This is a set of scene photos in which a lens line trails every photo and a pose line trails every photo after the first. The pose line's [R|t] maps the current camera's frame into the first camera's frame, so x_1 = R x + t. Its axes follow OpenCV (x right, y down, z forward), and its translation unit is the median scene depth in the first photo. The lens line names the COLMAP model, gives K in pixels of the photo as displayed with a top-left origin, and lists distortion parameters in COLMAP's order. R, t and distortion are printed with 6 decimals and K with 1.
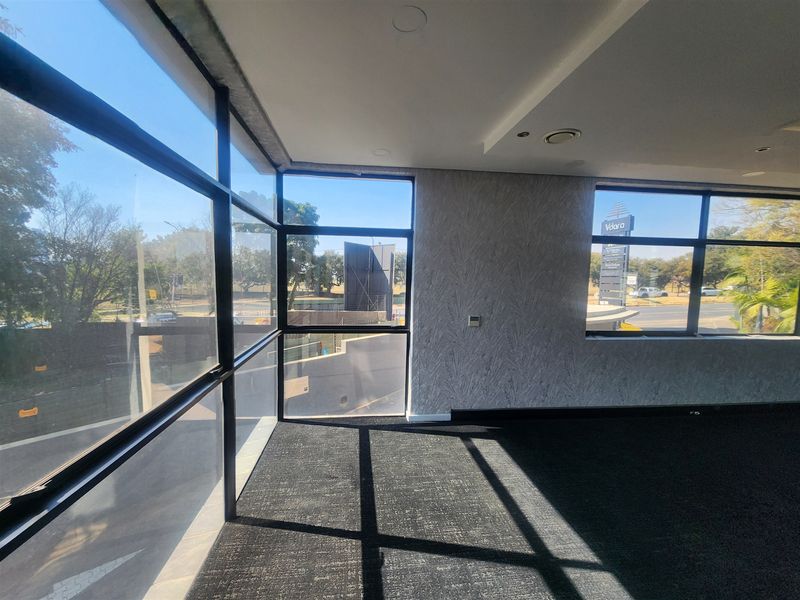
lens RADIAL K [[334.9, 0, 395.7], [0, 334.9, 300.7], [0, 0, 1]] dist [0.001577, 0.000227]
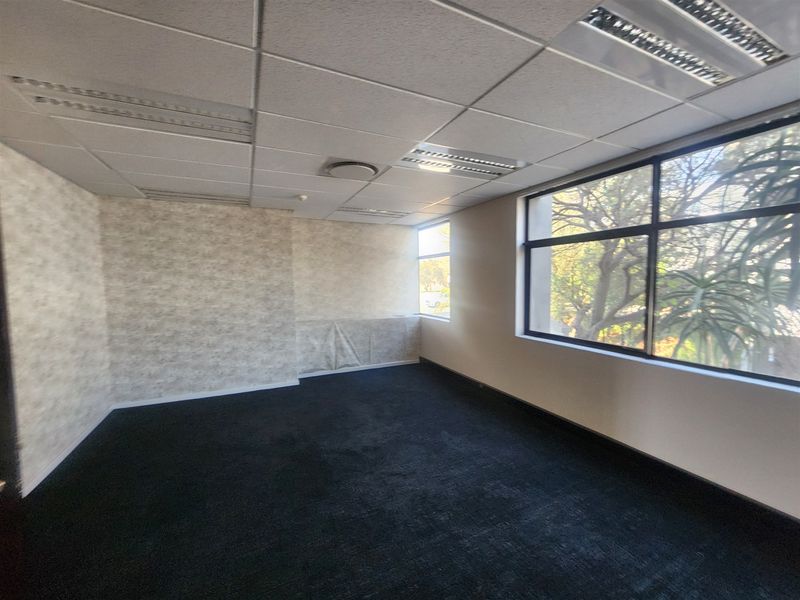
lens RADIAL K [[334.9, 0, 395.7], [0, 334.9, 300.7], [0, 0, 1]] dist [0.001577, 0.000227]
pose [[0.322289, 0.040173, -0.945789, 1.438901], [-0.057047, 0.998108, 0.022956, -0.003475], [0.944921, 0.046556, 0.323971, 0.253907]]
